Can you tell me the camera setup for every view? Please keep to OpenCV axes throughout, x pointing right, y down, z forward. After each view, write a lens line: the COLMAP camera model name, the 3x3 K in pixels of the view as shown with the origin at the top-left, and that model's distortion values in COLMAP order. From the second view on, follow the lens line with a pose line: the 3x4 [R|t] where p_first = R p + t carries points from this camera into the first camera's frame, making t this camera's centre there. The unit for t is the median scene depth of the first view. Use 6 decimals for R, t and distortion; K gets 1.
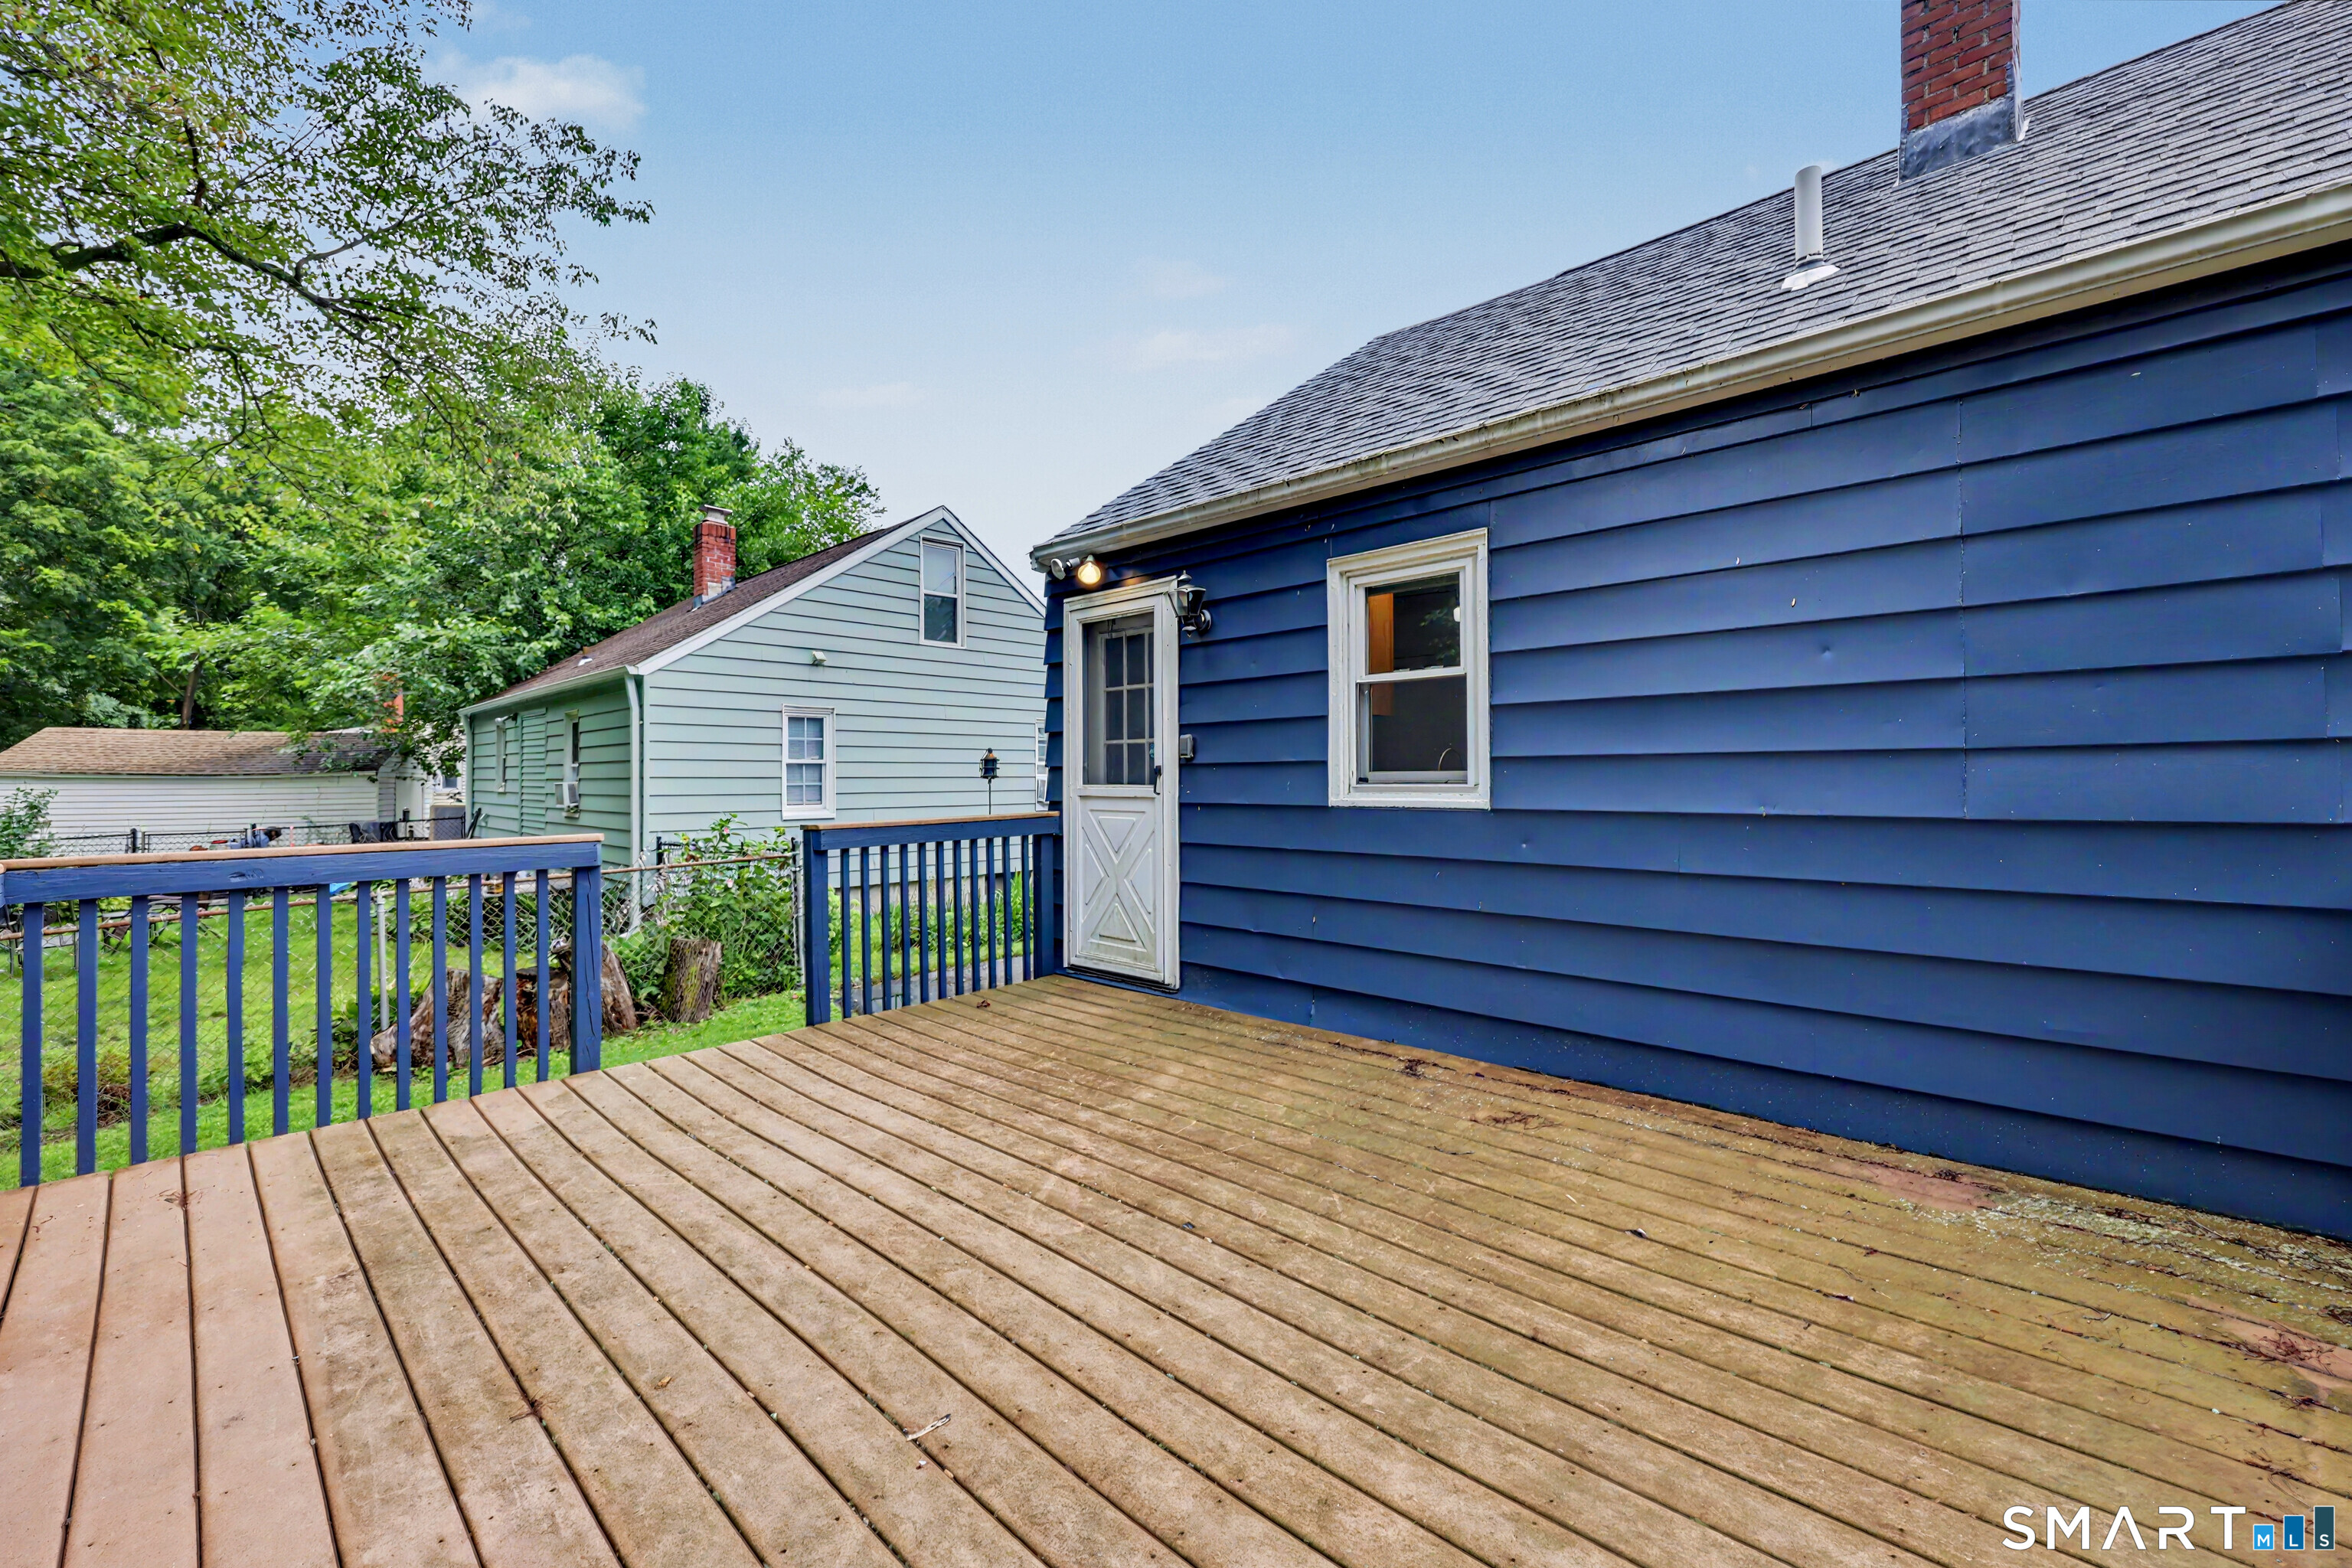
lens RADIAL K [[950.2, 0, 1185.5], [0, 950.2, 780.2], [0, 0, 1]] dist [0.001173, 0.000128]
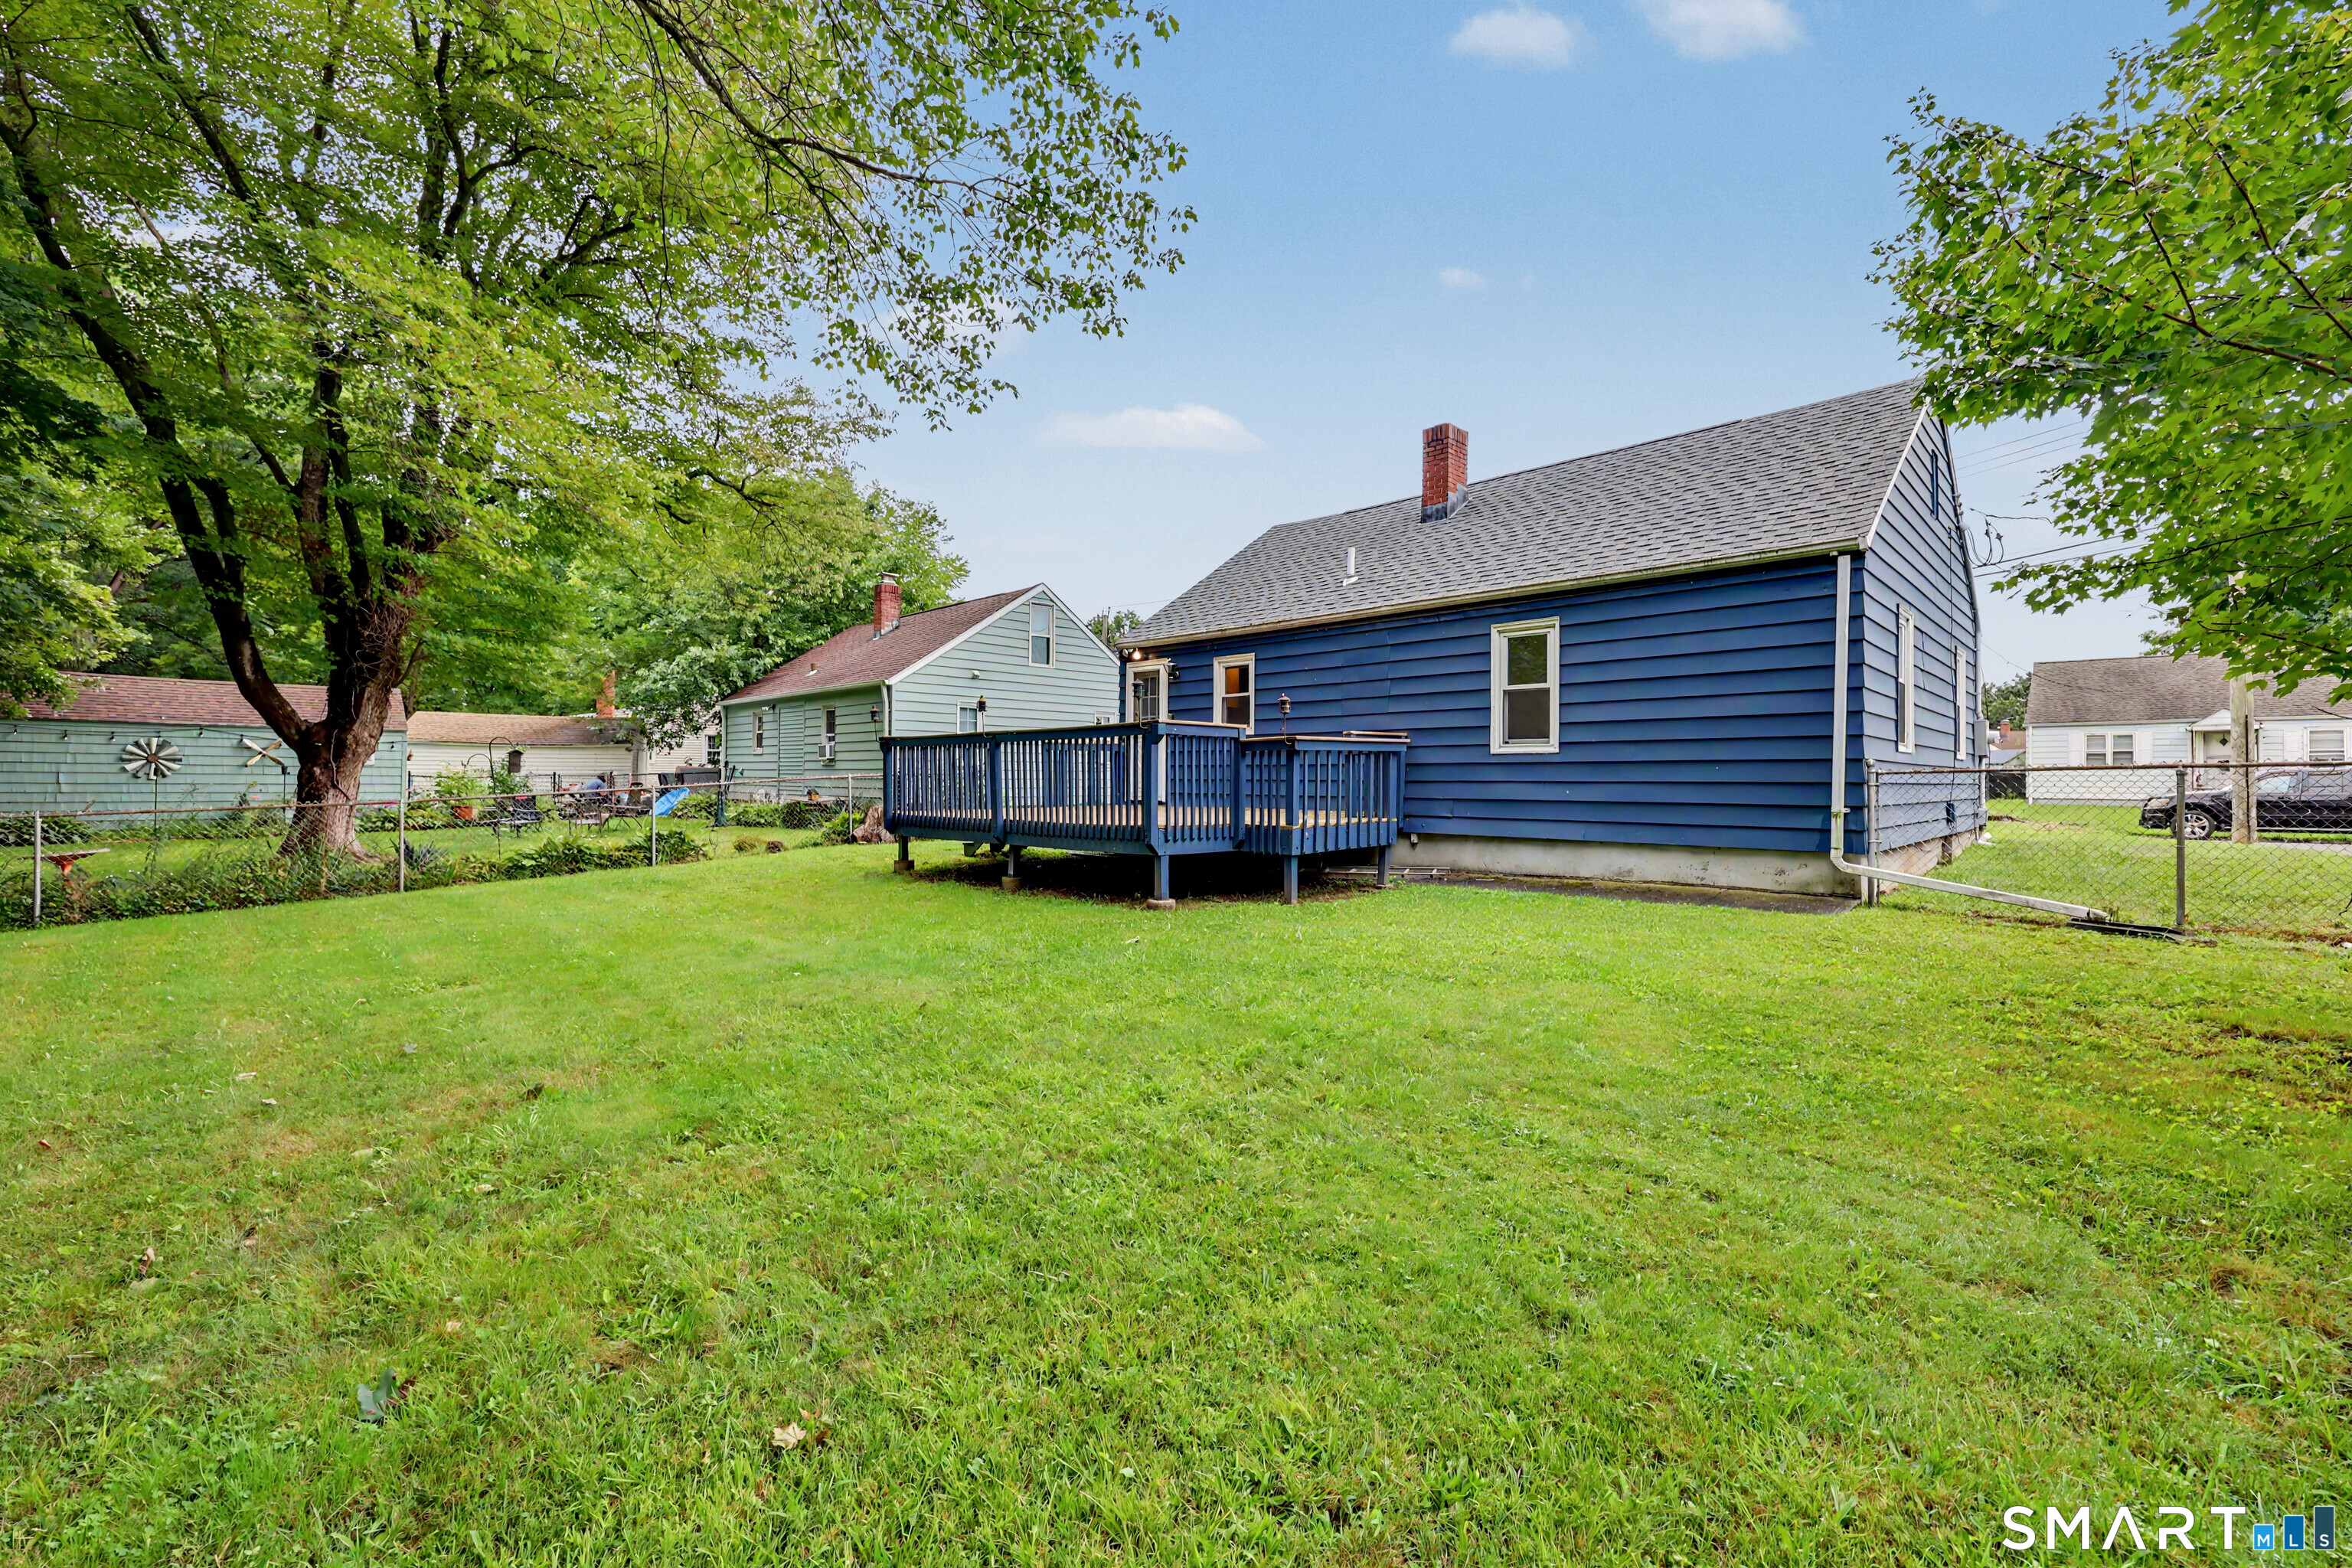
lens RADIAL K [[962.9, 0, 1175.6], [0, 962.9, 772.5], [0, 0, 1]] dist [0.000952, 0.000127]
pose [[0.999213, 0.012476, -0.037663, 0.058007], [-0.012745, 0.999895, -0.006901, 0.067694], [0.037573, 0.007375, 0.999267, -0.860467]]
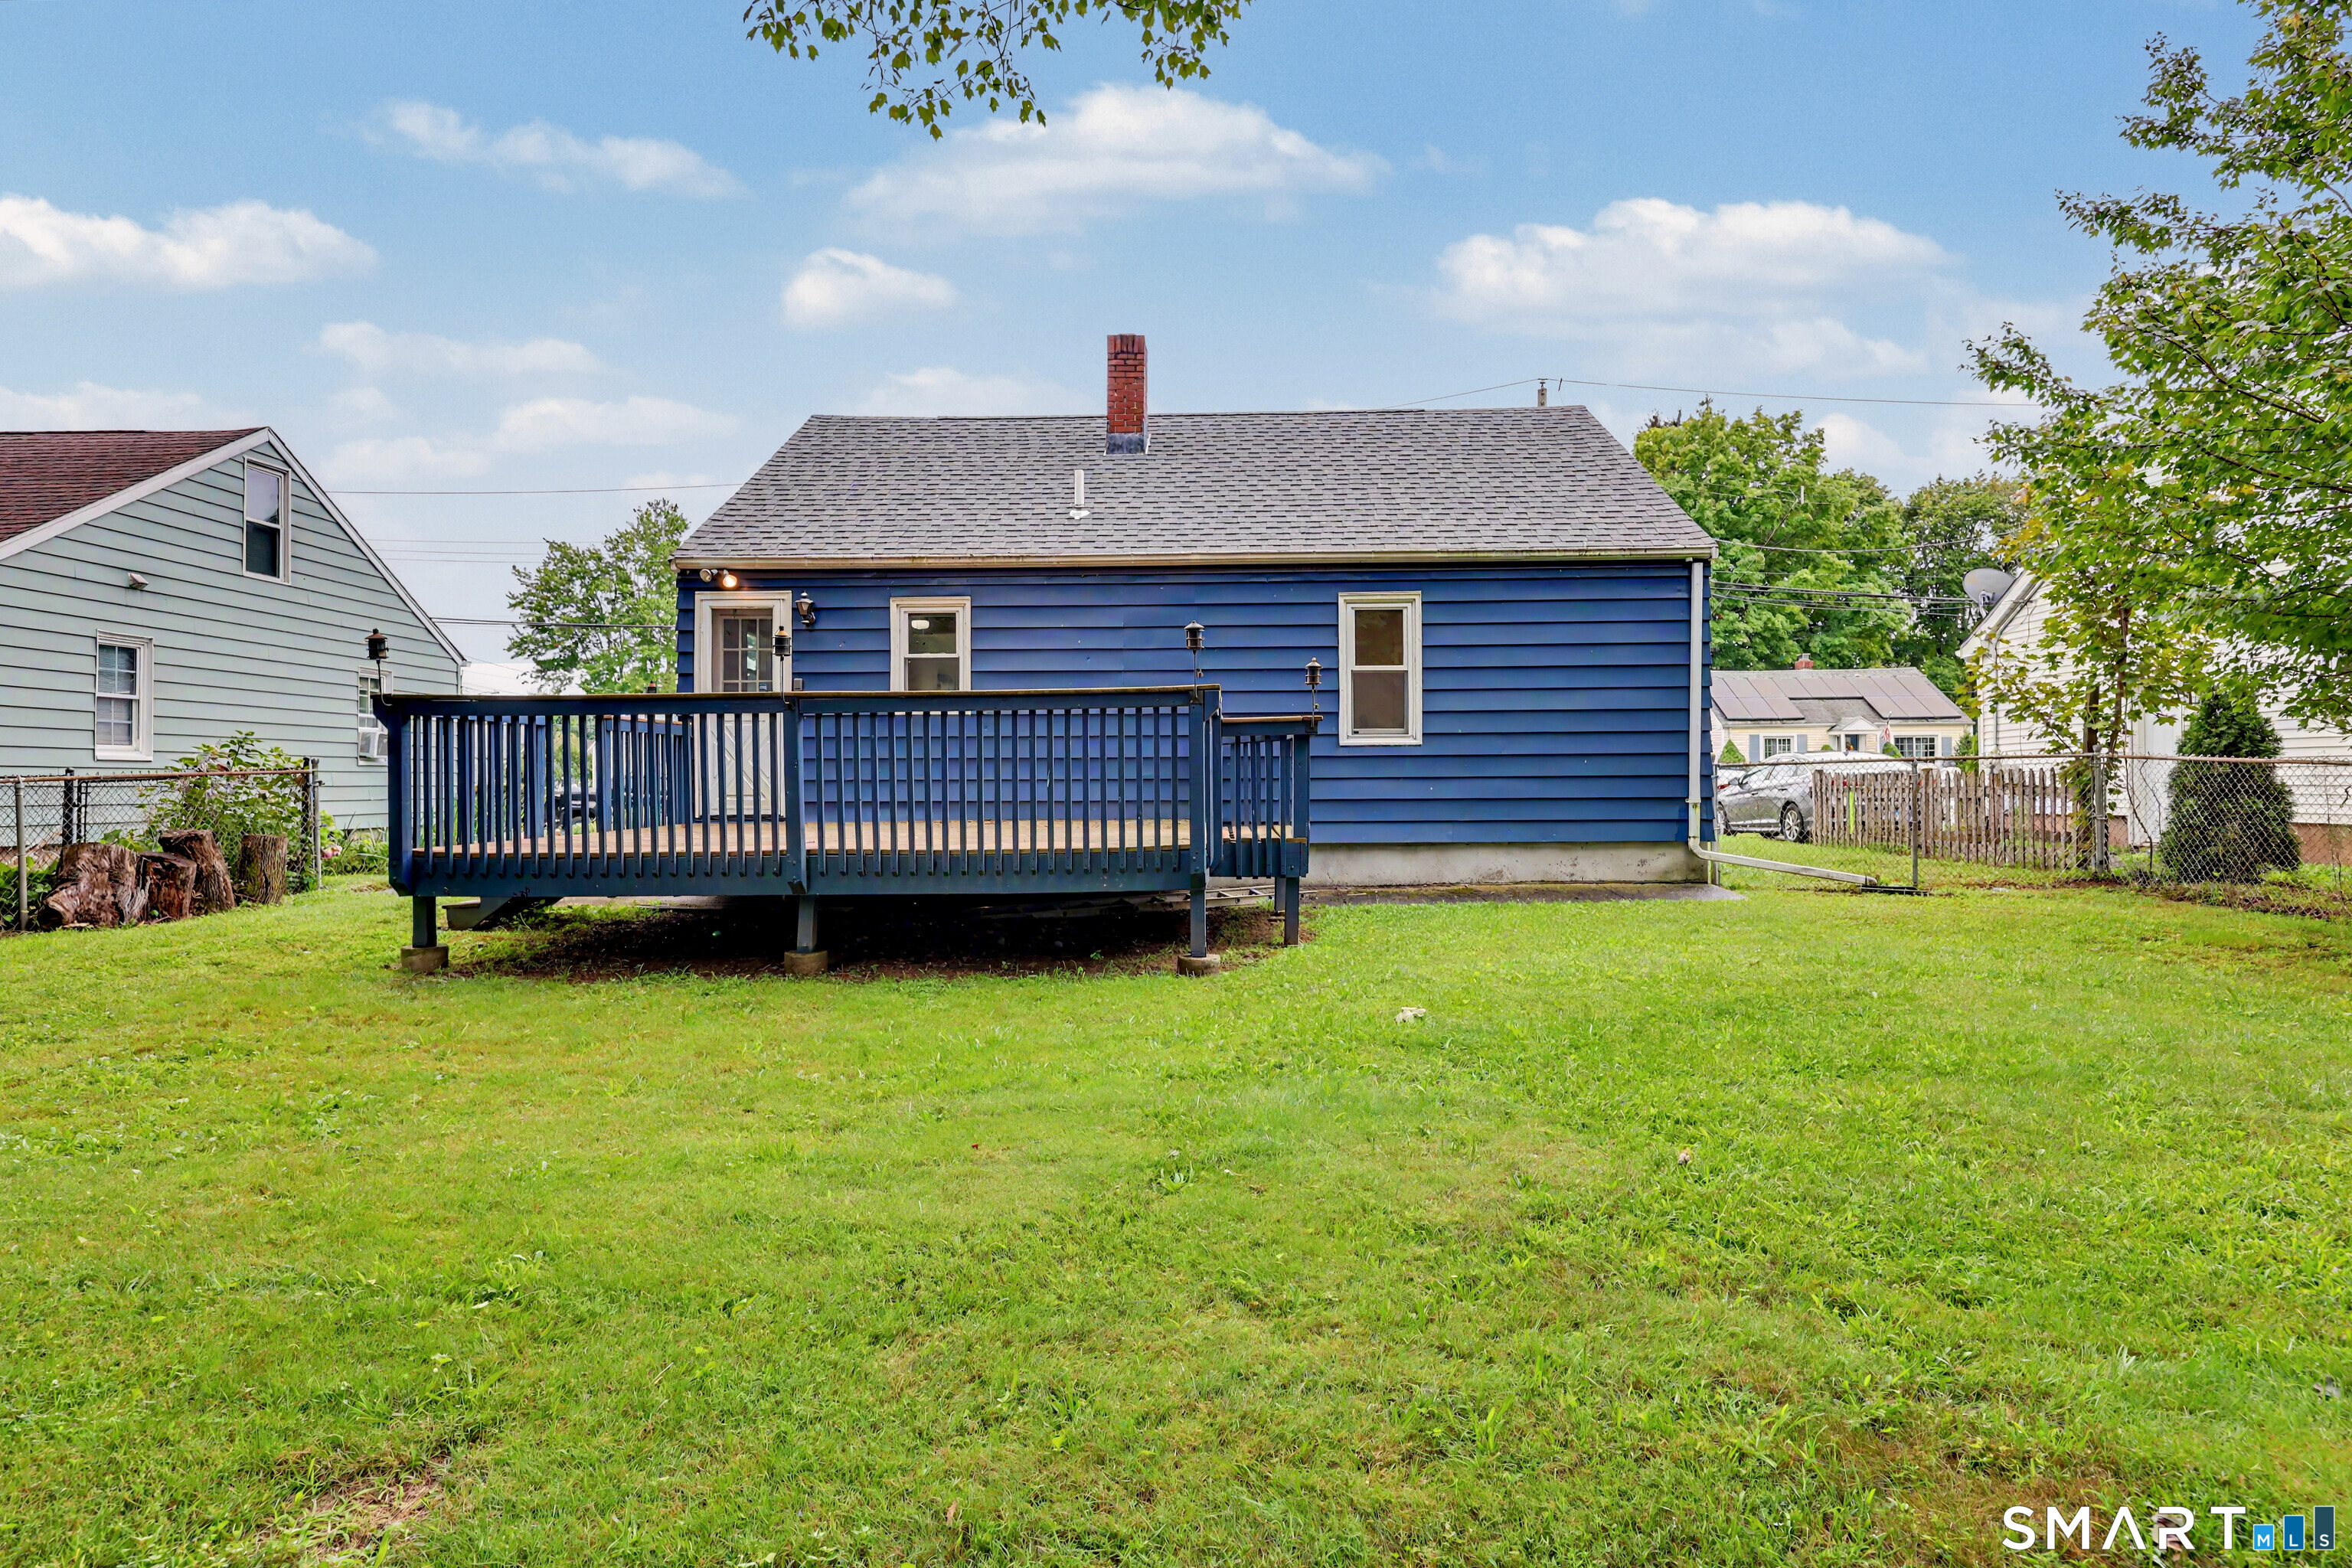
lens RADIAL K [[1173.4, 0, 1176.0], [0, 1173.4, 784.0], [0, 0, 1]] dist [0.009672, 0.000641]
pose [[0.753390, 0.003086, 0.657566, -0.425422], [0.000032, 0.999989, -0.004729, 0.075829], [-0.657573, 0.003584, 0.753382, -0.539171]]
